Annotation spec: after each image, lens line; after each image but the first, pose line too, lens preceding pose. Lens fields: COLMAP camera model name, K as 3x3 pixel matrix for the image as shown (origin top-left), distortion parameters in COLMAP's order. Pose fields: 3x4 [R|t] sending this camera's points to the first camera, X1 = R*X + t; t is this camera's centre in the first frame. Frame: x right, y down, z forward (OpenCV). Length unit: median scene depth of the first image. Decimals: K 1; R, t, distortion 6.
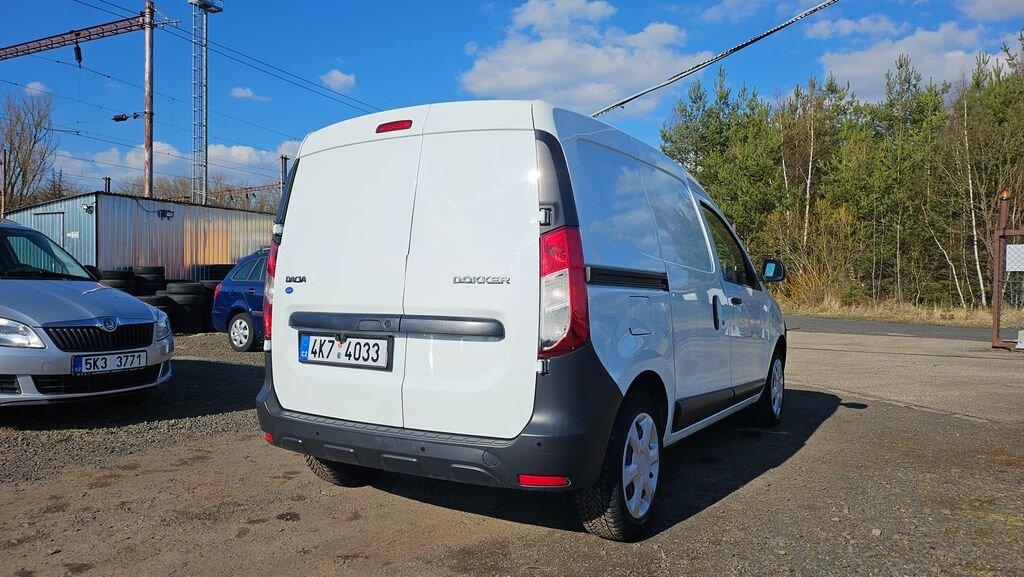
lens RADIAL K [[743.2, 0, 512.0], [0, 743.2, 288.5], [0, 0, 1]] dist [0.044465, 0.001273]
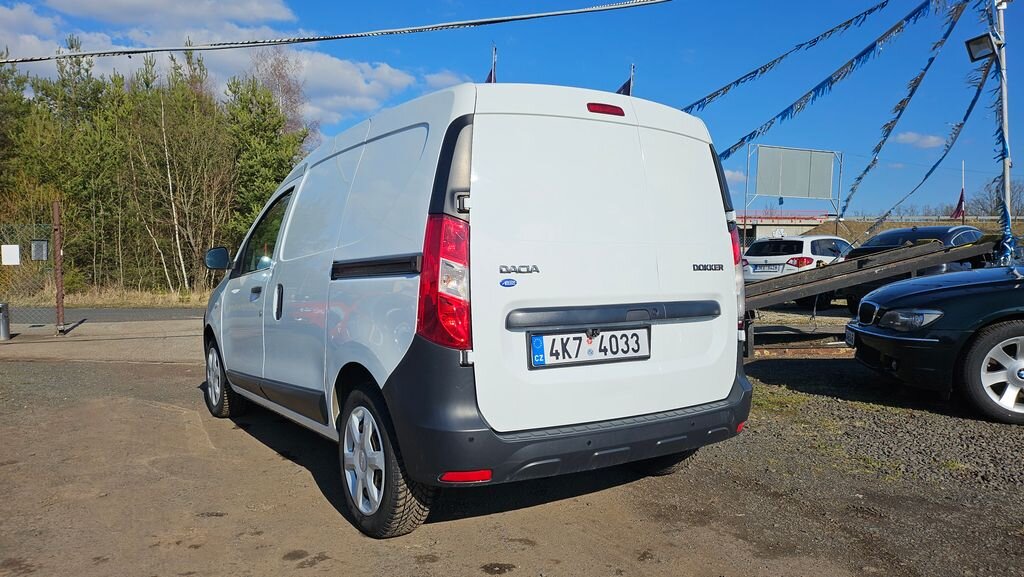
lens RADIAL K [[731.7, 0, 512.0], [0, 731.7, 288.5], [0, 0, 1]] dist [0.075717, -0.074539]
pose [[0.433233, -0.035042, 0.900600, -1.060335], [0.018393, 0.999380, 0.030037, -0.016321], [-0.901094, 0.003552, 0.433609, 0.689346]]
